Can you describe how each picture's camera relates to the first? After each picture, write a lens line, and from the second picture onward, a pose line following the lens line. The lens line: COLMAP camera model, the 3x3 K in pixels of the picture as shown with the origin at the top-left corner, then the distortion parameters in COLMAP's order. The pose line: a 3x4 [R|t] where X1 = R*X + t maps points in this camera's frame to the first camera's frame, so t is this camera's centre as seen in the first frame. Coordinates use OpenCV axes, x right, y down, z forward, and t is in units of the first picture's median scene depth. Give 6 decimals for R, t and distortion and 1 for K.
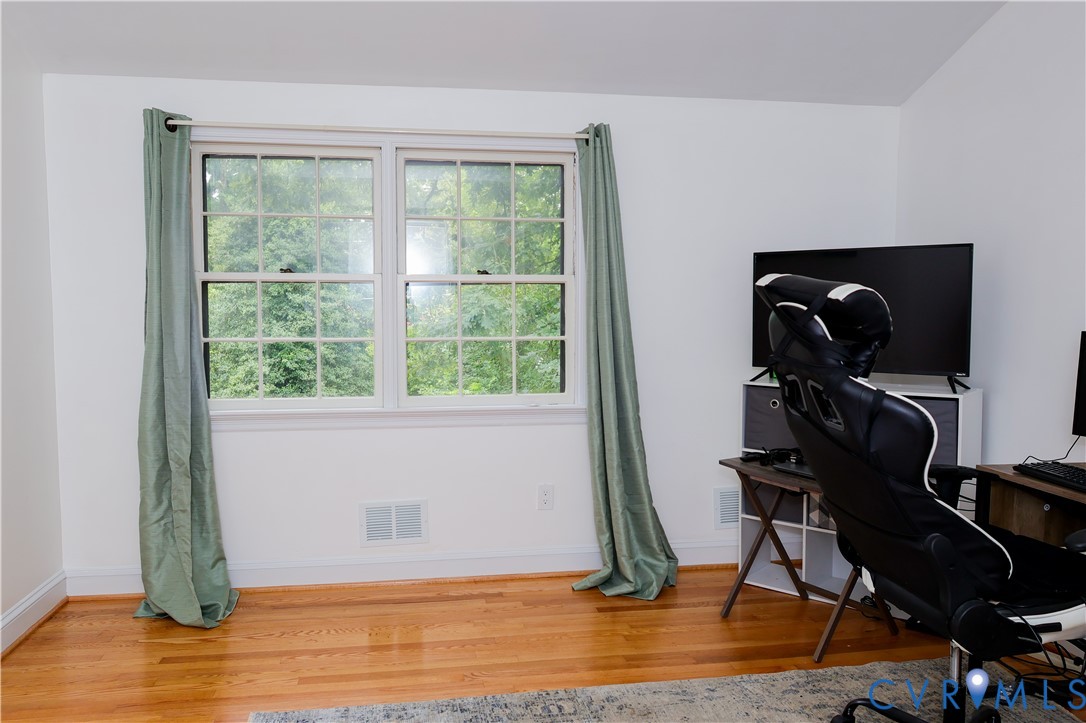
lens RADIAL K [[839.9, 0, 543.0], [0, 839.9, 361.5], [0, 0, 1]] dist [-0.005119, -0.013395]
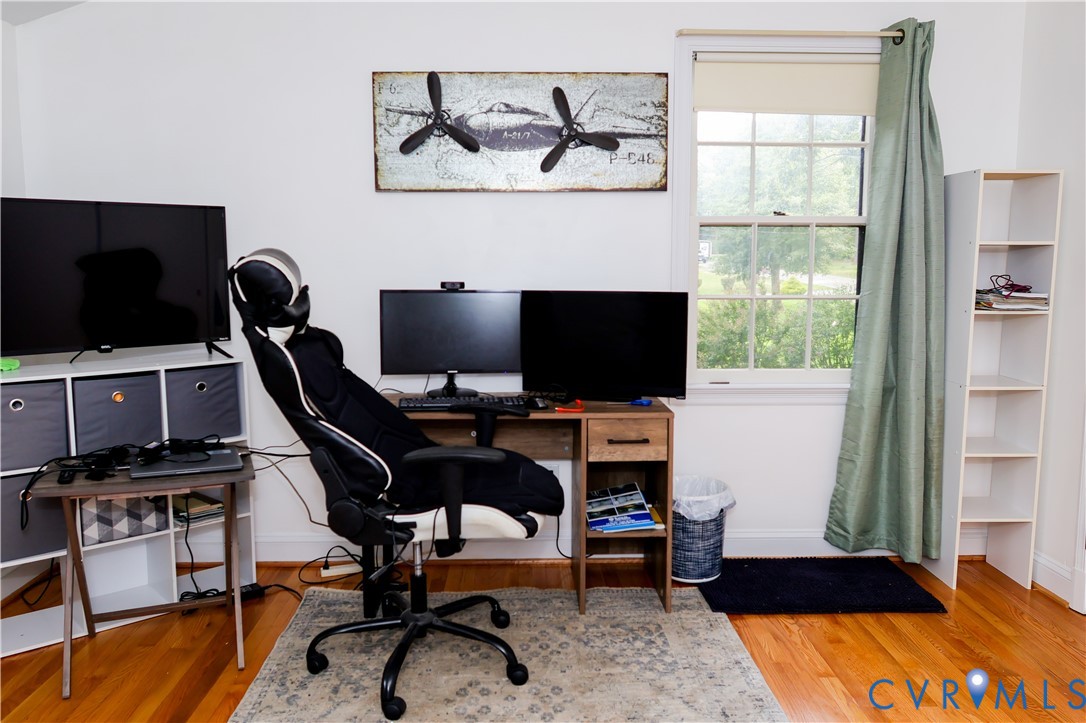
lens RADIAL K [[812.4, 0, 537.1], [0, 812.4, 362.2], [0, 0, 1]] dist [0.013384, -0.030486]
pose [[0.139610, -0.119153, 0.983011, -0.362500], [0.070120, 0.991431, 0.110215, -0.033635], [-0.987721, 0.053542, 0.146769, 0.439337]]
